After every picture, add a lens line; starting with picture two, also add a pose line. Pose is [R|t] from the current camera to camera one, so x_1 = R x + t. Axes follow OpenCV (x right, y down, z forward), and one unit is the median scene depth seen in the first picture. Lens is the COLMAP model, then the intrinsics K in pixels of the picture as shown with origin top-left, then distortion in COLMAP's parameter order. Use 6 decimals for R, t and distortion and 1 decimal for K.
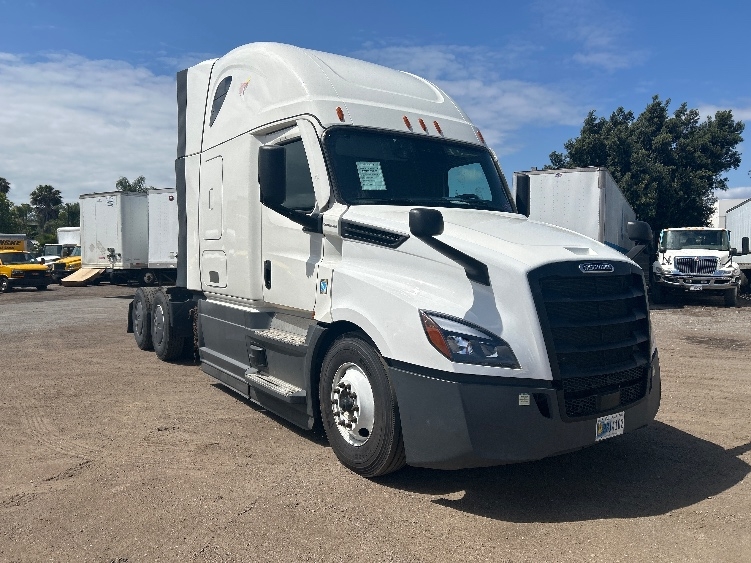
lens RADIAL K [[563.8, 0, 375.5], [0, 563.8, 281.5], [0, 0, 1]] dist [0.019156, 0.001737]
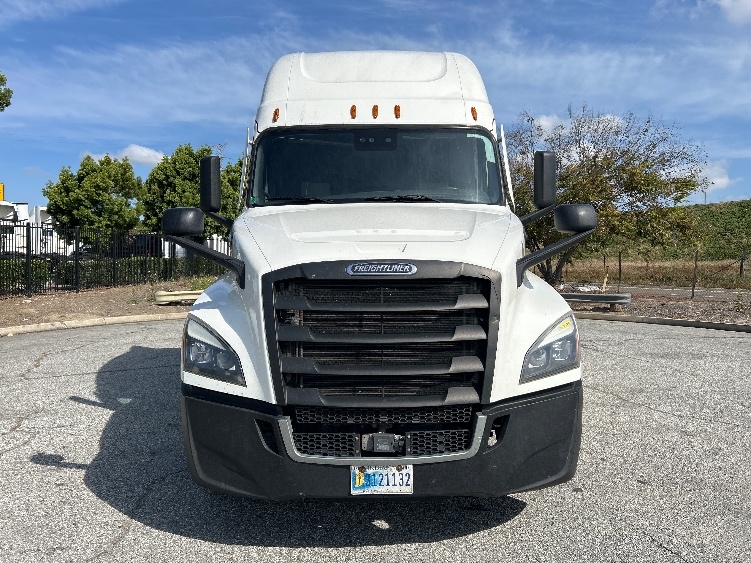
lens RADIAL K [[563.8, 0, 375.5], [0, 563.8, 281.5], [0, 0, 1]] dist [0.019156, 0.001737]
pose [[0.821827, 0.003591, -0.569726, 0.694979], [-0.011299, 0.999886, -0.009996, 0.001740], [0.569626, 0.014652, 0.821774, 0.311808]]
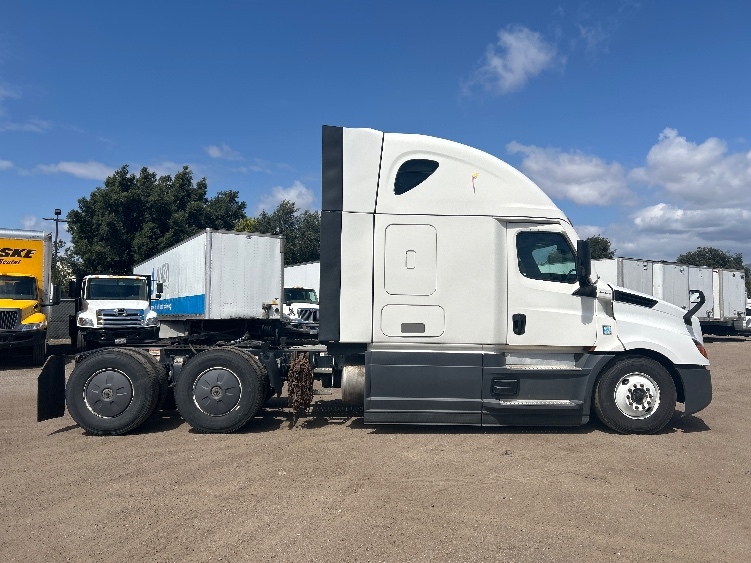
lens RADIAL K [[563.8, 0, 375.5], [0, 563.8, 281.5], [0, 0, 1]] dist [0.019156, 0.001737]
pose [[0.563152, 0.044328, 0.825163, -1.907856], [0.028871, 0.996895, -0.073258, -0.031937], [-0.825849, 0.065079, 0.560124, 0.645425]]
